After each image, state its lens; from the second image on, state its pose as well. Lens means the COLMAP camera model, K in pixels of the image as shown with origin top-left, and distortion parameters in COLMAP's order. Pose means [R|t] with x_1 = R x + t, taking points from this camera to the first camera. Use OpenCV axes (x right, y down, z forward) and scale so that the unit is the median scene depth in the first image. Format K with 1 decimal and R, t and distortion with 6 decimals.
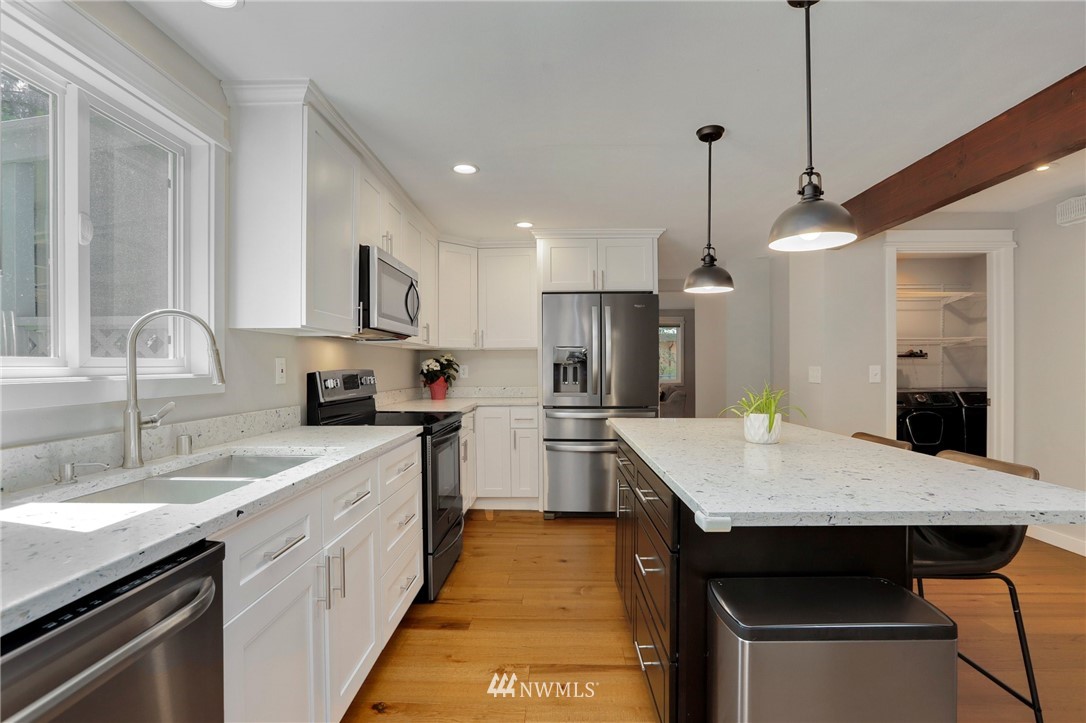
lens RADIAL K [[507.4, 0, 541.6], [0, 507.4, 366.2], [0, 0, 1]] dist [-0.045419, 0.022464]
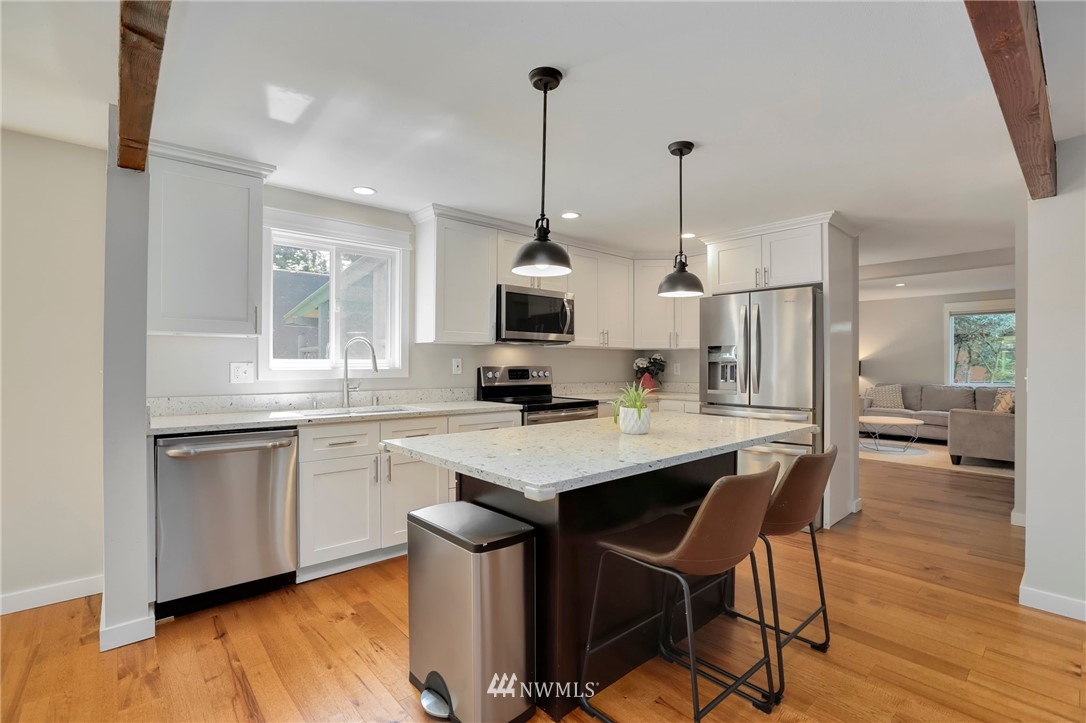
lens RADIAL K [[496.7, 0, 541.8], [0, 496.7, 366.1], [0, 0, 1]] dist [-0.051656, 0.020863]
pose [[0.680409, 0.009101, -0.732776, 0.902116], [-0.004110, 0.999955, 0.008603, -0.007752], [0.732821, -0.002842, 0.680415, 0.066950]]
